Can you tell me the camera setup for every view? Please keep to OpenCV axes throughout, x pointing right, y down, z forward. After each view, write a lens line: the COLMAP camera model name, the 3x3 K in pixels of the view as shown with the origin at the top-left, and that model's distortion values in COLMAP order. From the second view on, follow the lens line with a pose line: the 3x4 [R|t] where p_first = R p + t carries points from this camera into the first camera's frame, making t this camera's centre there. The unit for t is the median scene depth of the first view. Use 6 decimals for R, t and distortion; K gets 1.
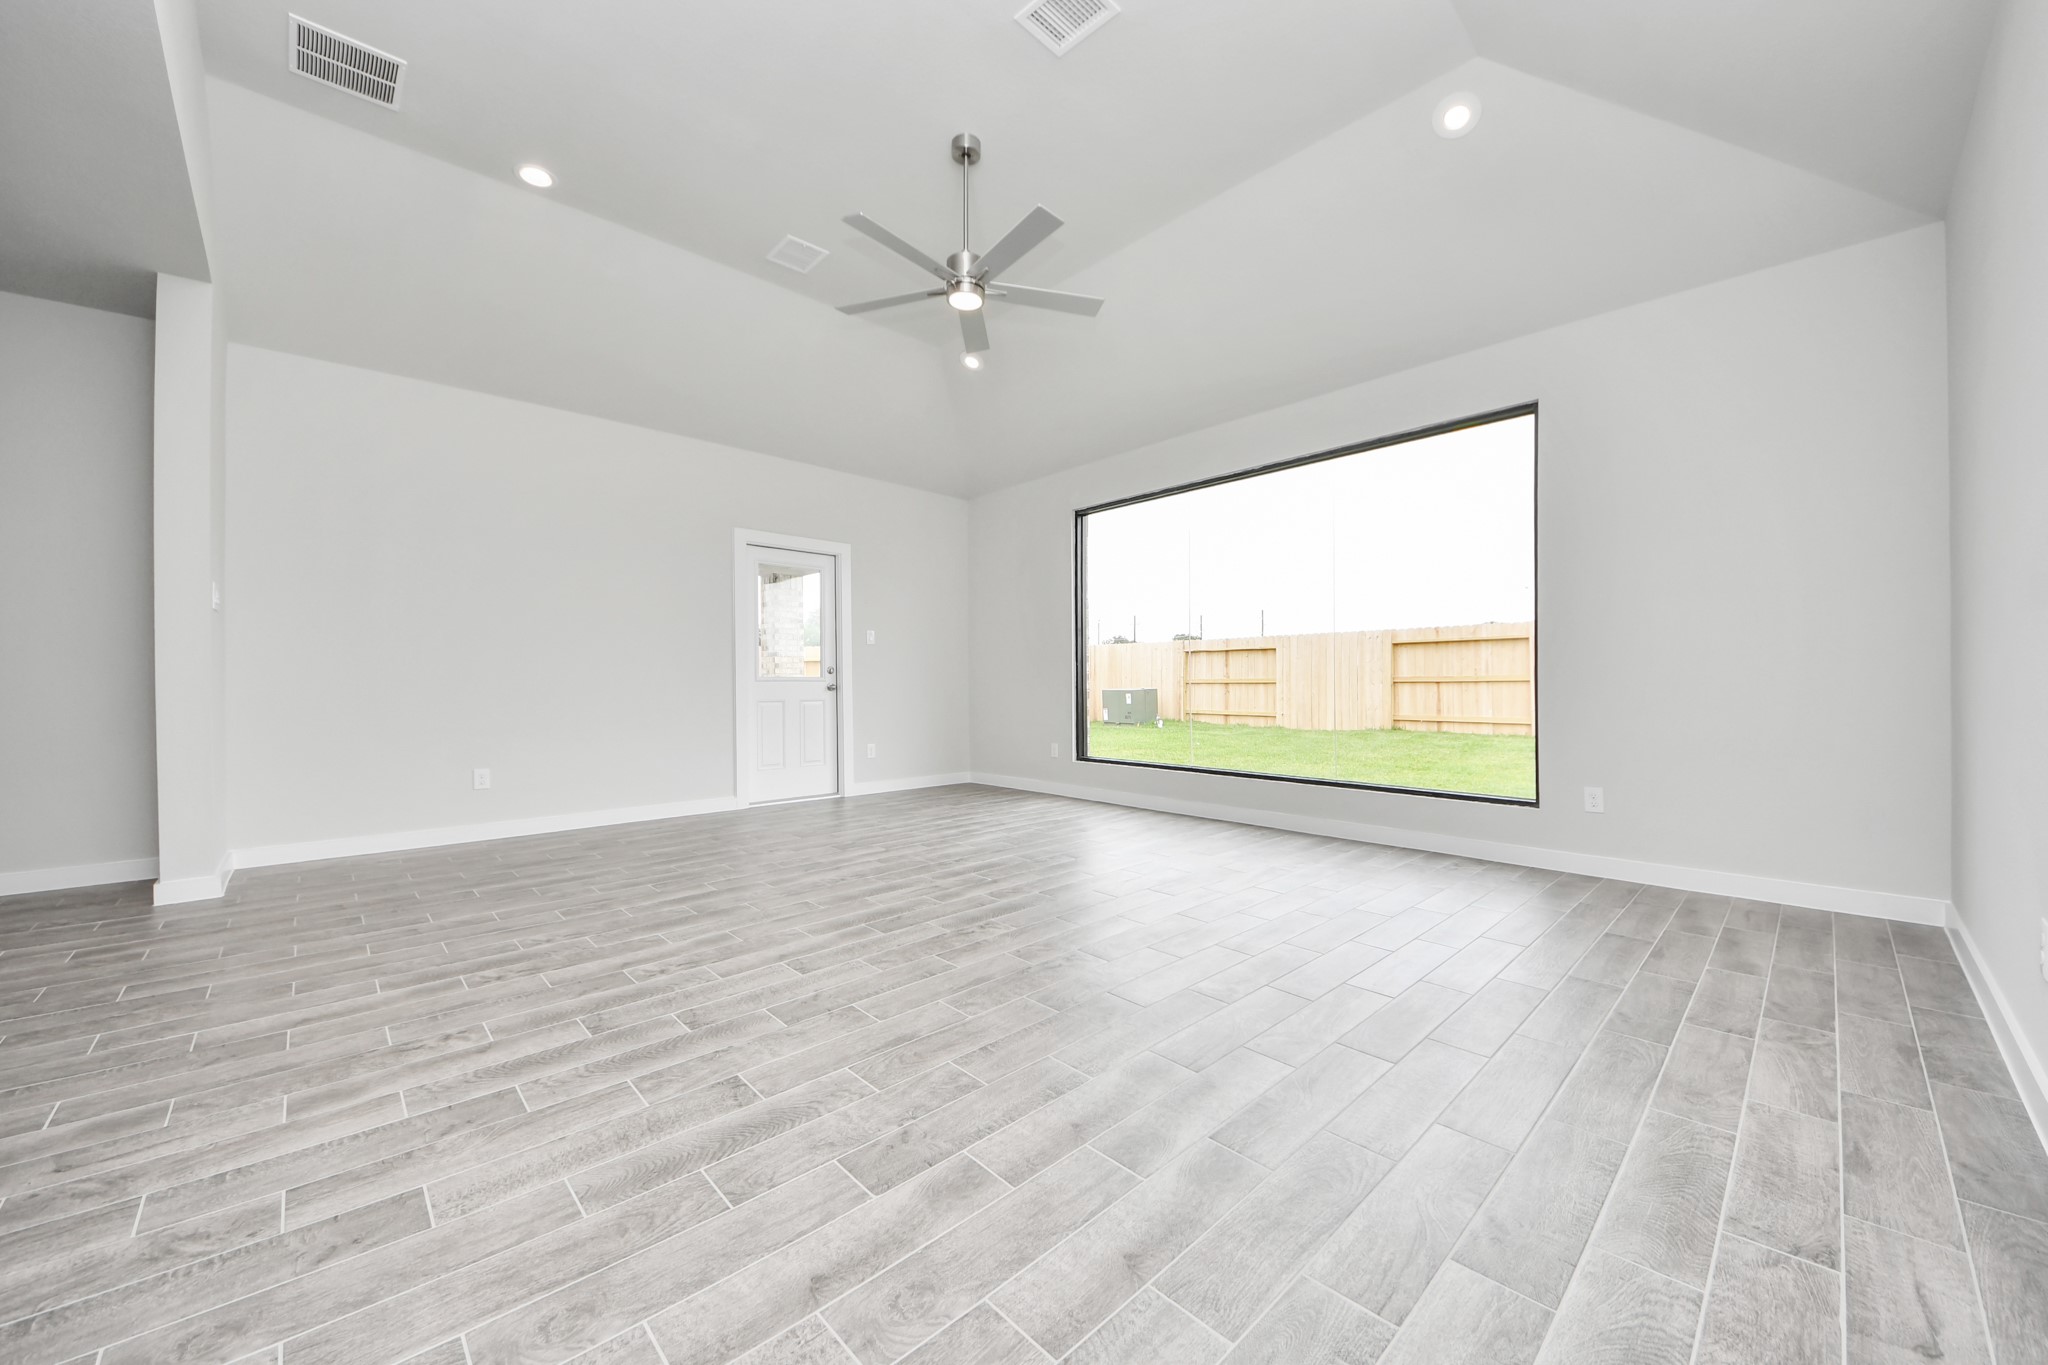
lens RADIAL K [[761.7, 0, 1031.5], [0, 761.7, 685.0], [0, 0, 1]] dist [0.020522, -0.013195]
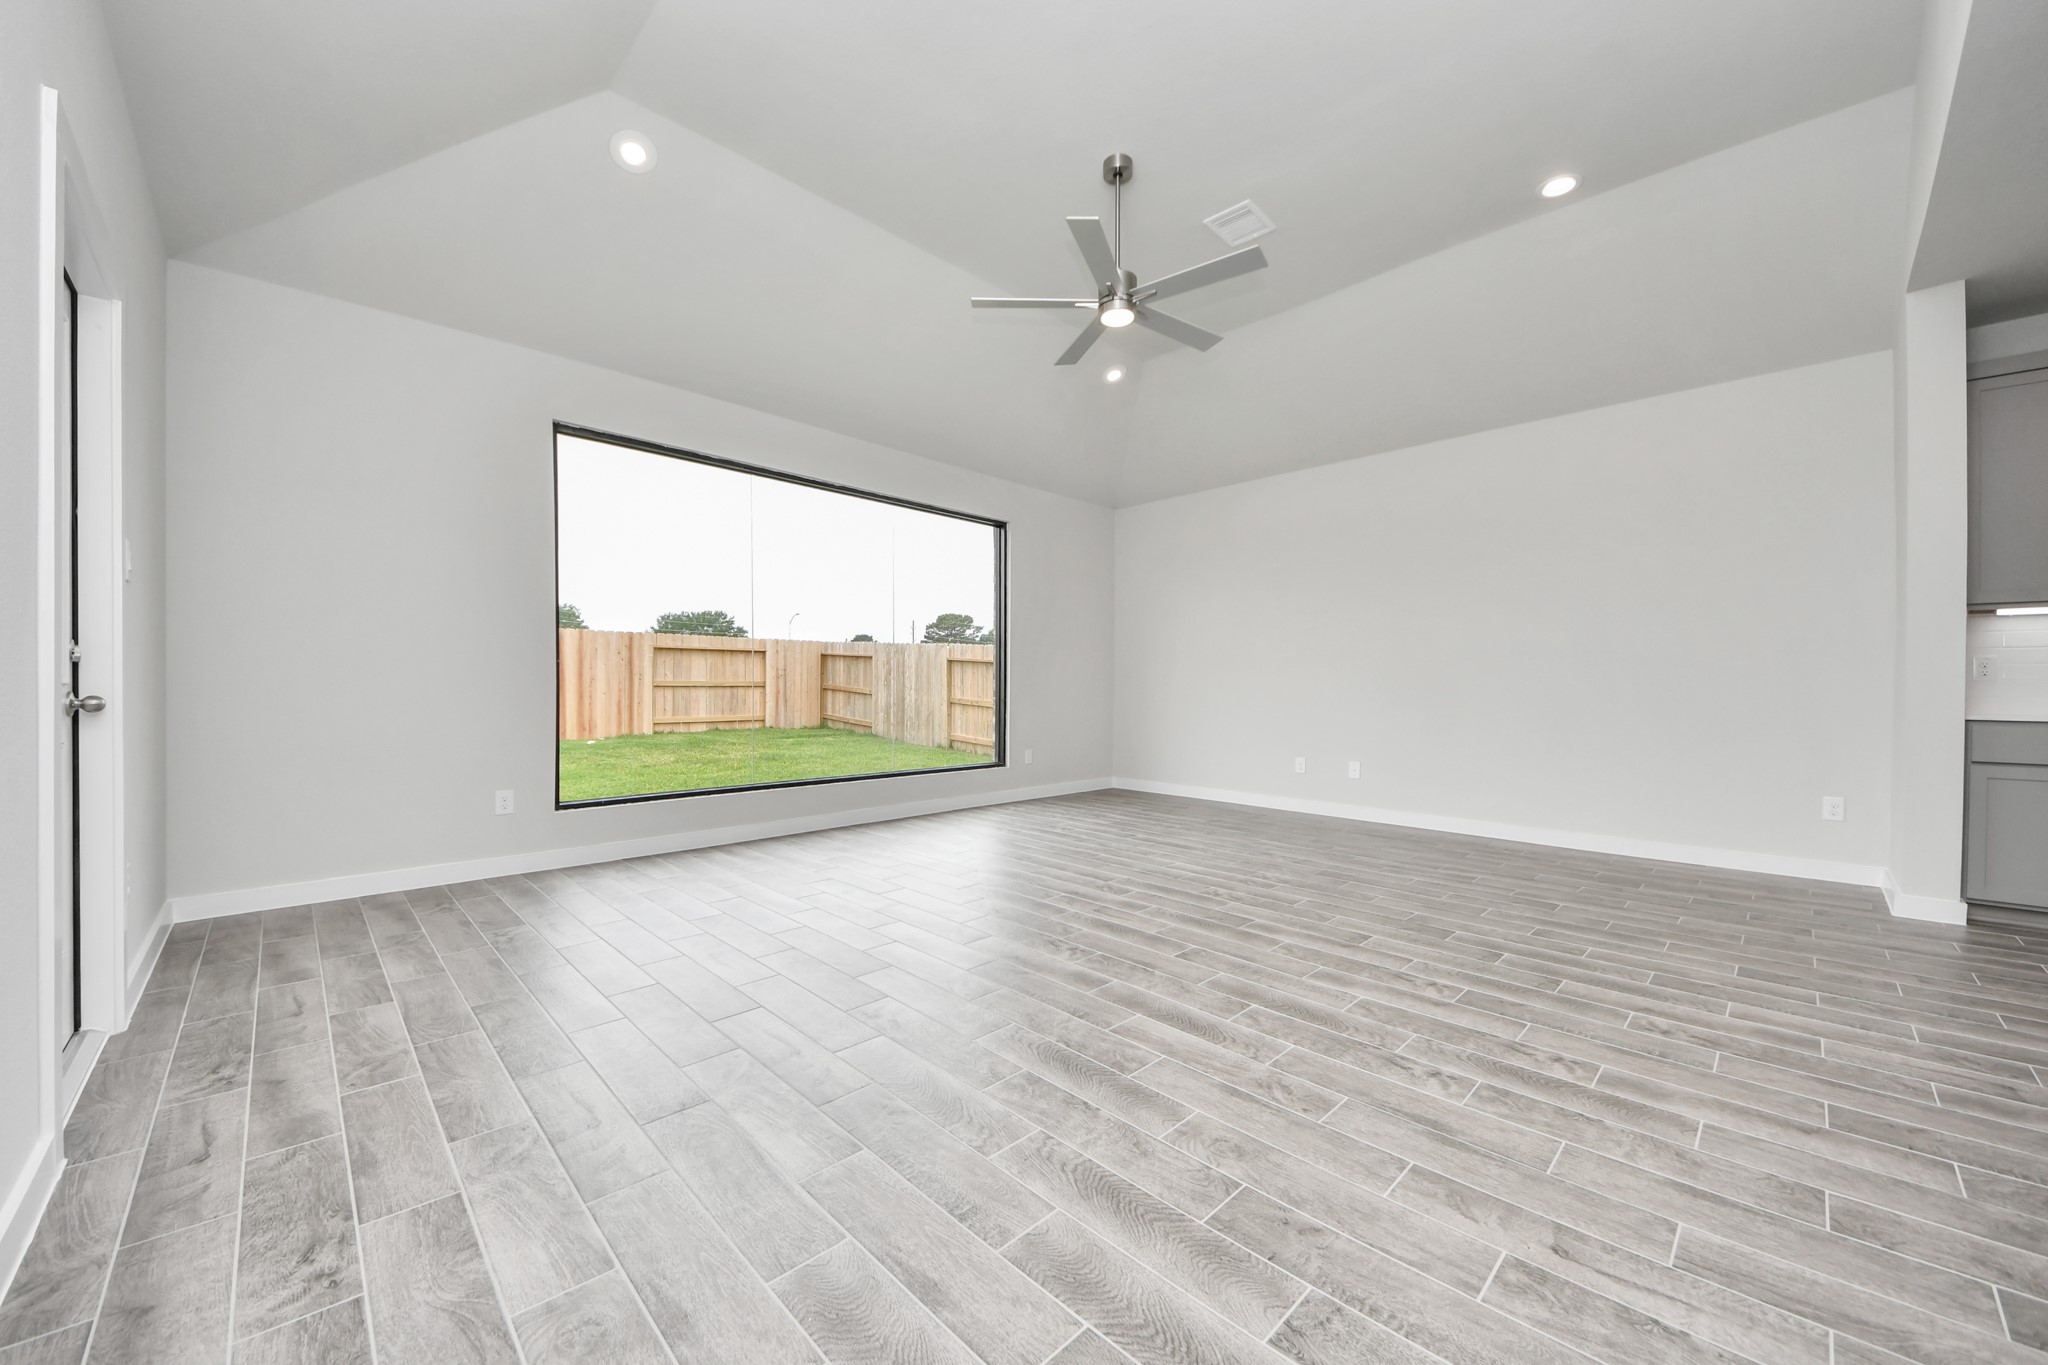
lens RADIAL K [[737.5, 0, 995.7], [0, 737.5, 689.6], [0, 0, 1]] dist [-0.000835, -0.005014]
pose [[0.014105, -0.000273, 0.999900, -1.551158], [-0.006255, 0.999980, 0.000361, -0.013481], [-0.999881, -0.006259, 0.014103, 1.659865]]
